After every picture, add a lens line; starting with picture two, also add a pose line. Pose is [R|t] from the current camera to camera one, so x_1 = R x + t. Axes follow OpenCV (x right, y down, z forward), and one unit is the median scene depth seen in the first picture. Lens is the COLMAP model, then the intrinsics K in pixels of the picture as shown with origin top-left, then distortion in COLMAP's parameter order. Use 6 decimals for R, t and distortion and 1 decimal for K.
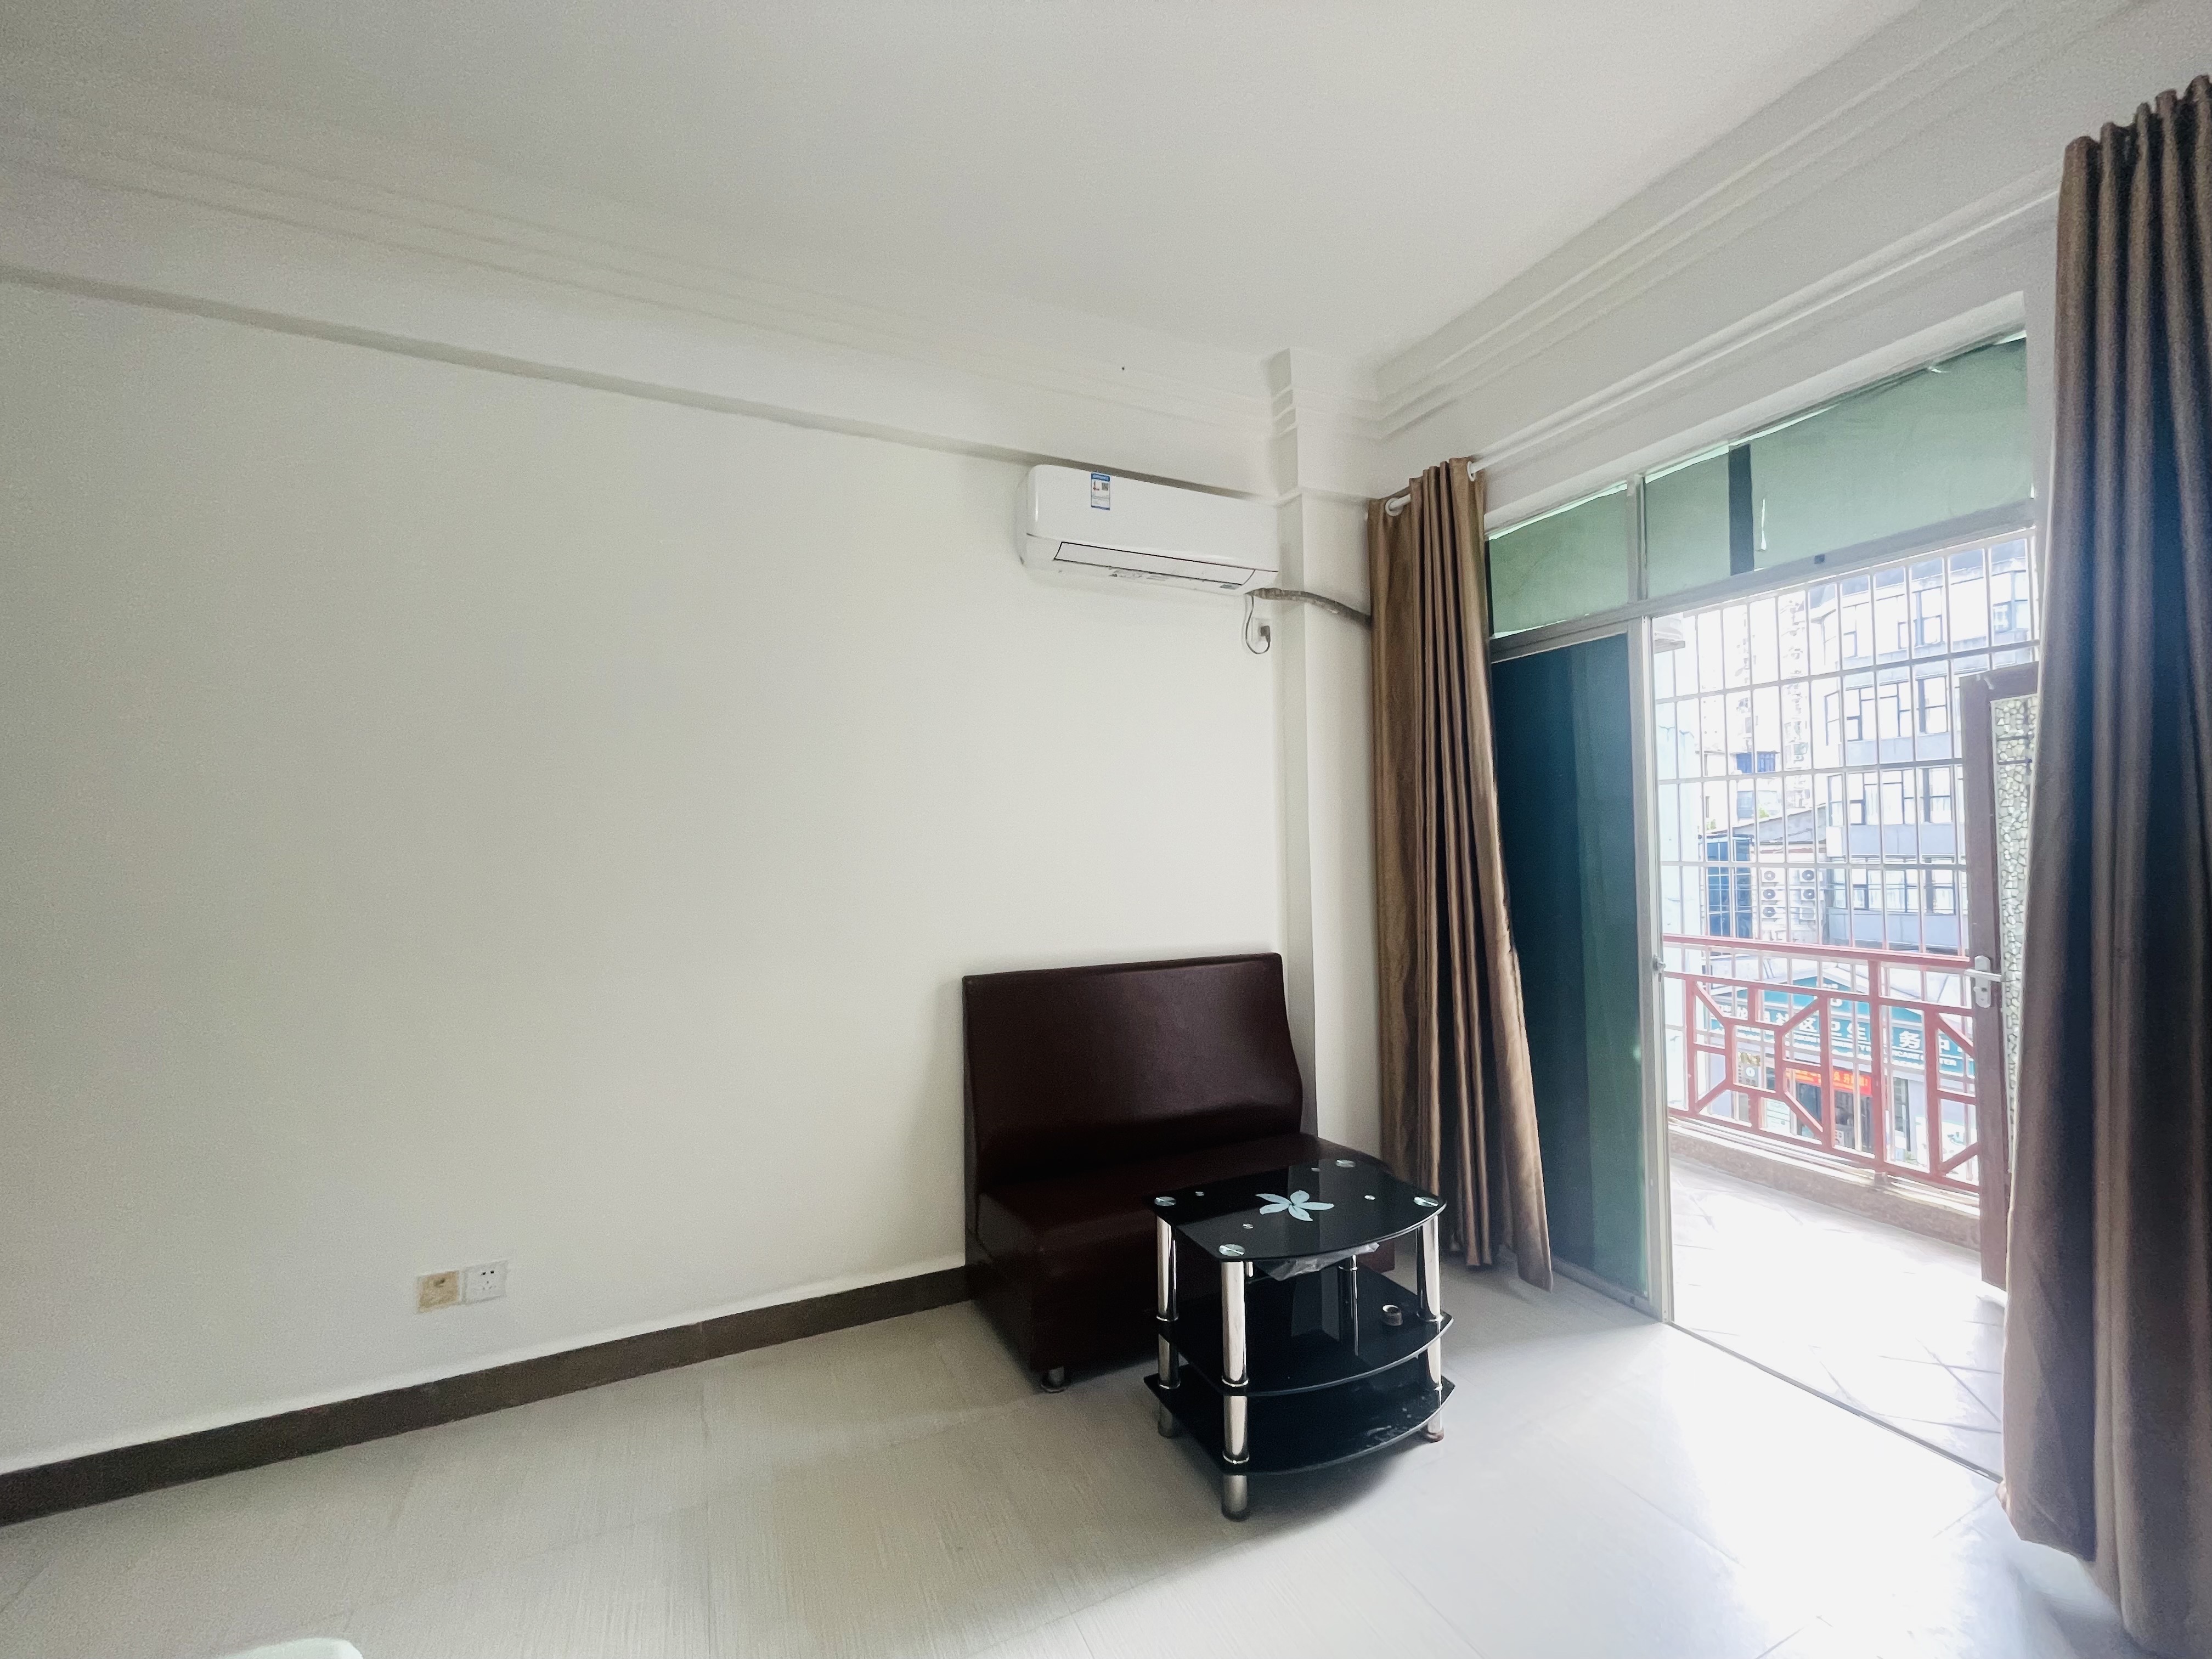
lens RADIAL K [[883.3, 0, 1103.5], [0, 883.3, 832.7], [0, 0, 1]] dist [-0.000102, -0.000167]
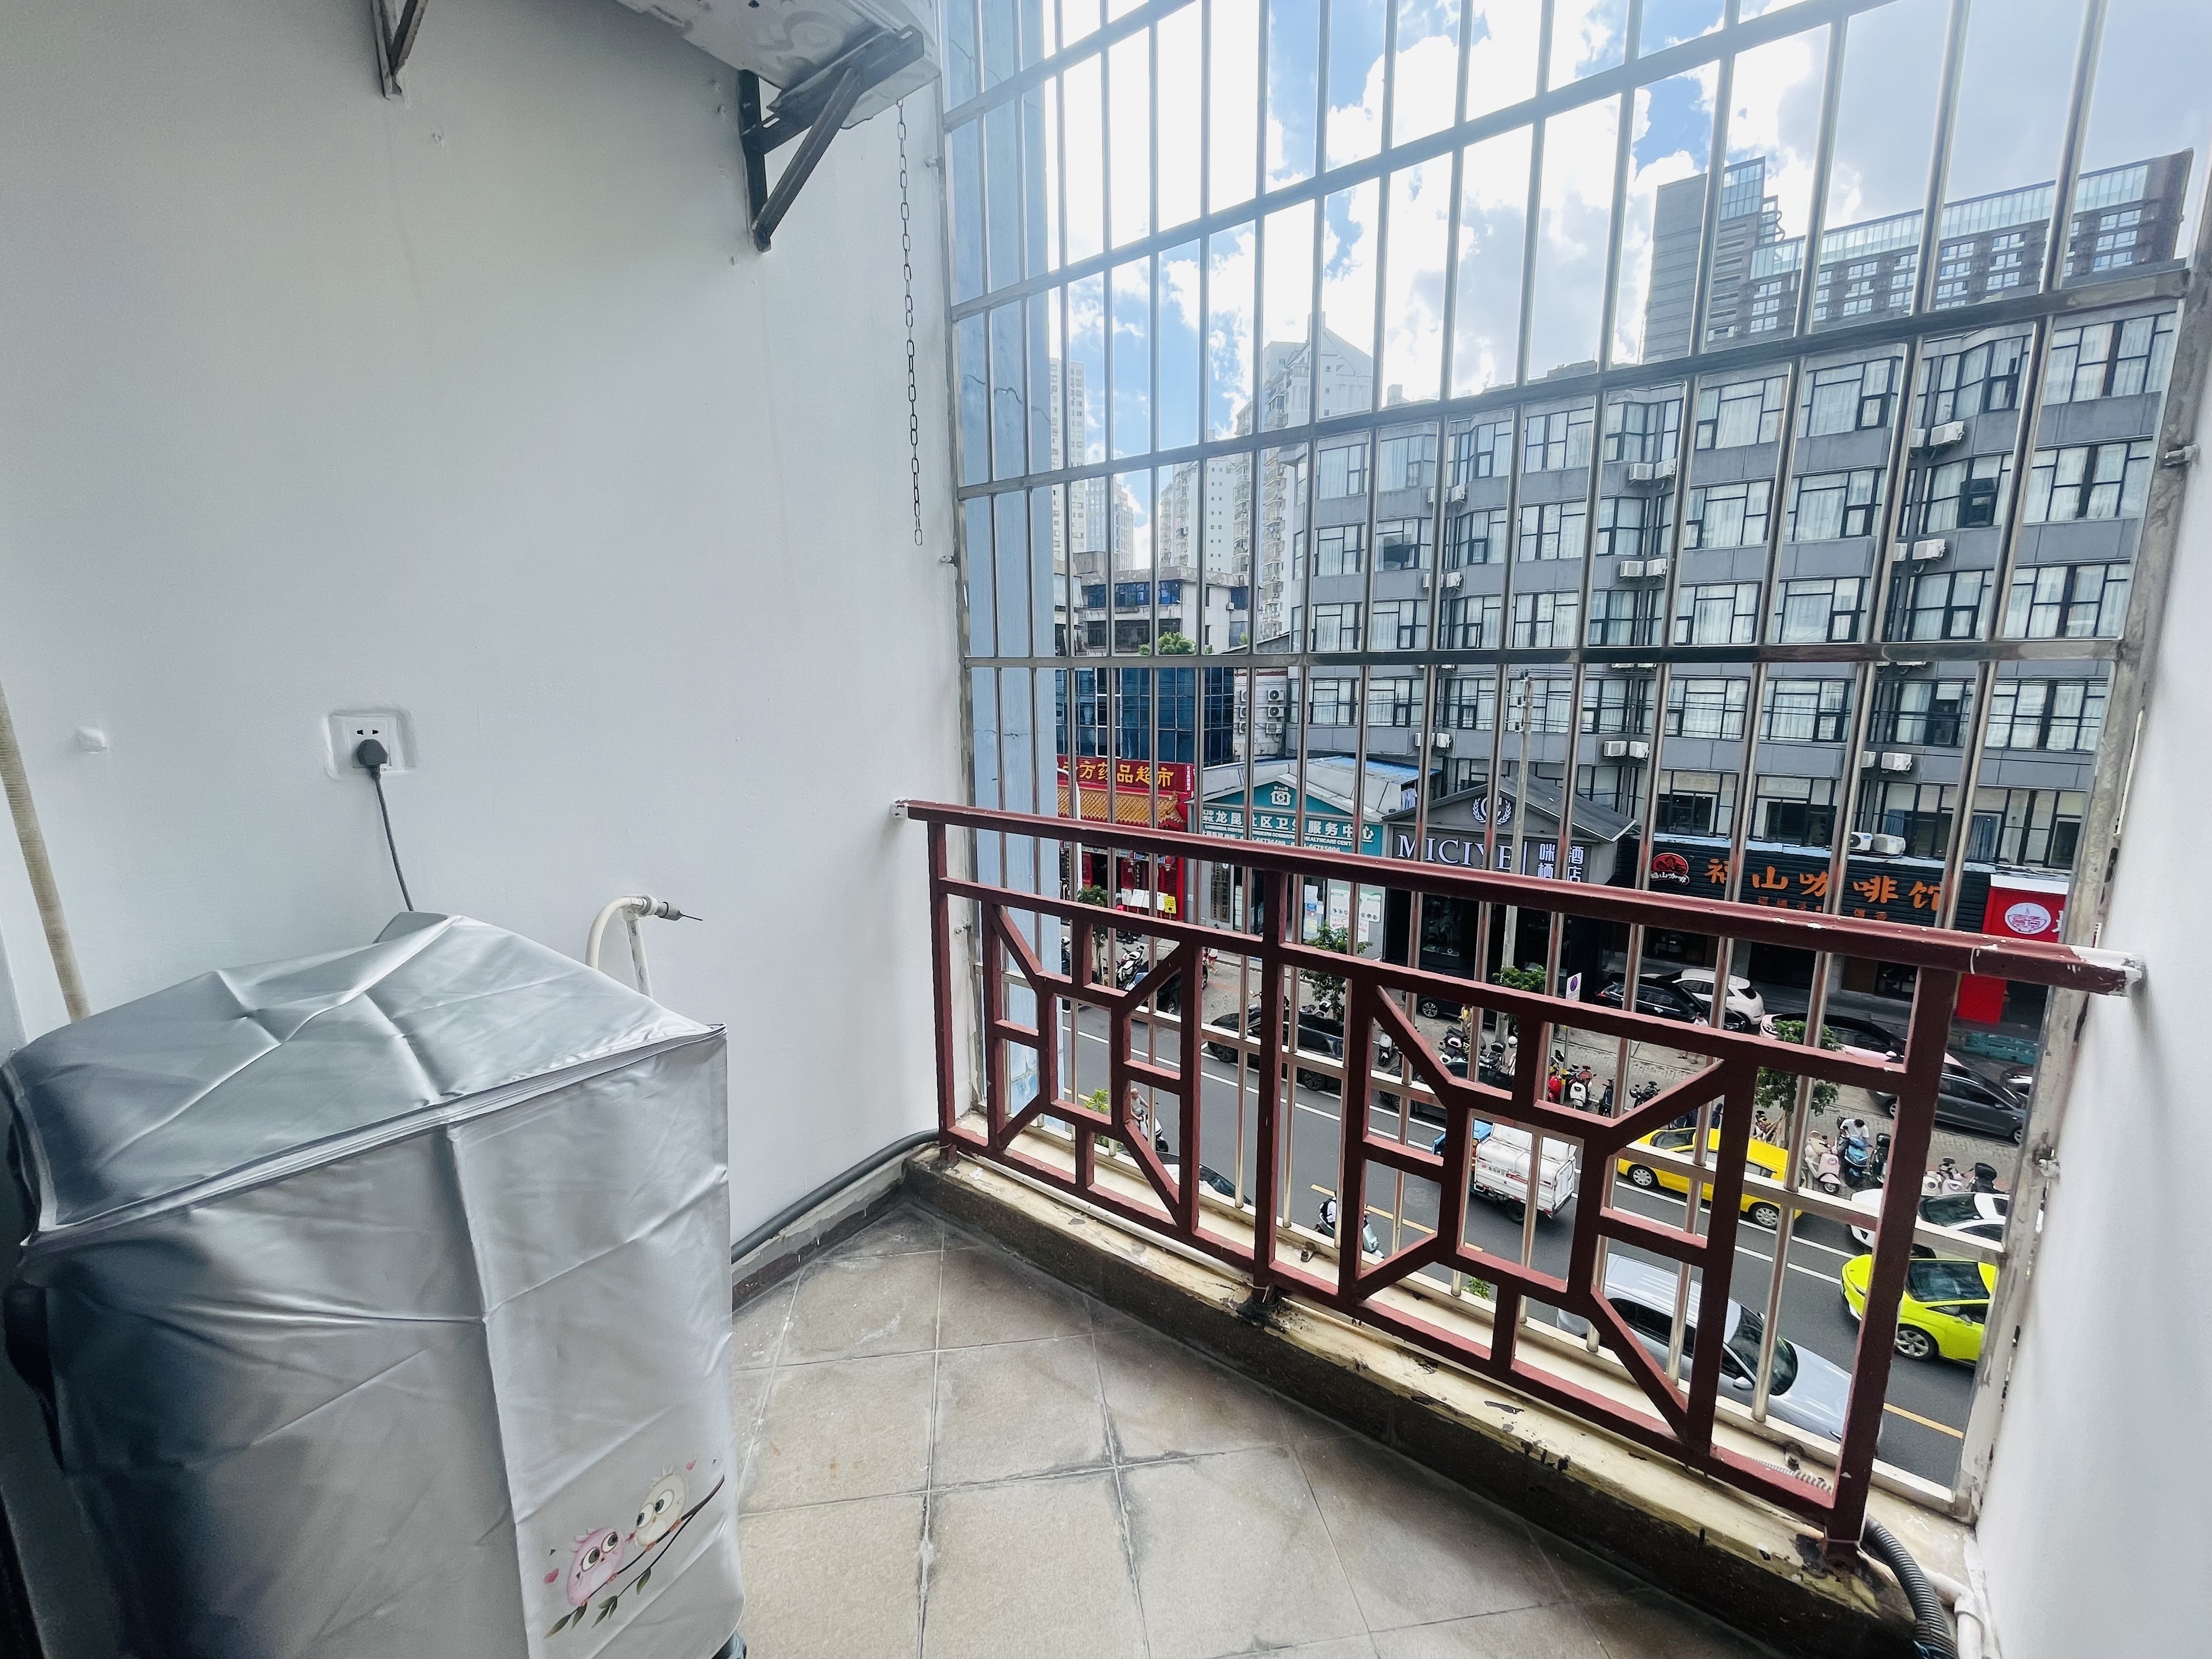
lens RADIAL K [[883.3, 0, 1103.5], [0, 883.3, 832.7], [0, 0, 1]] dist [-0.000102, -0.000167]
pose [[0.887066, -0.075805, 0.455376, 0.630444], [-0.015754, 0.980881, 0.193971, 0.046122], [-0.461373, -0.179239, 0.868912, 0.696561]]
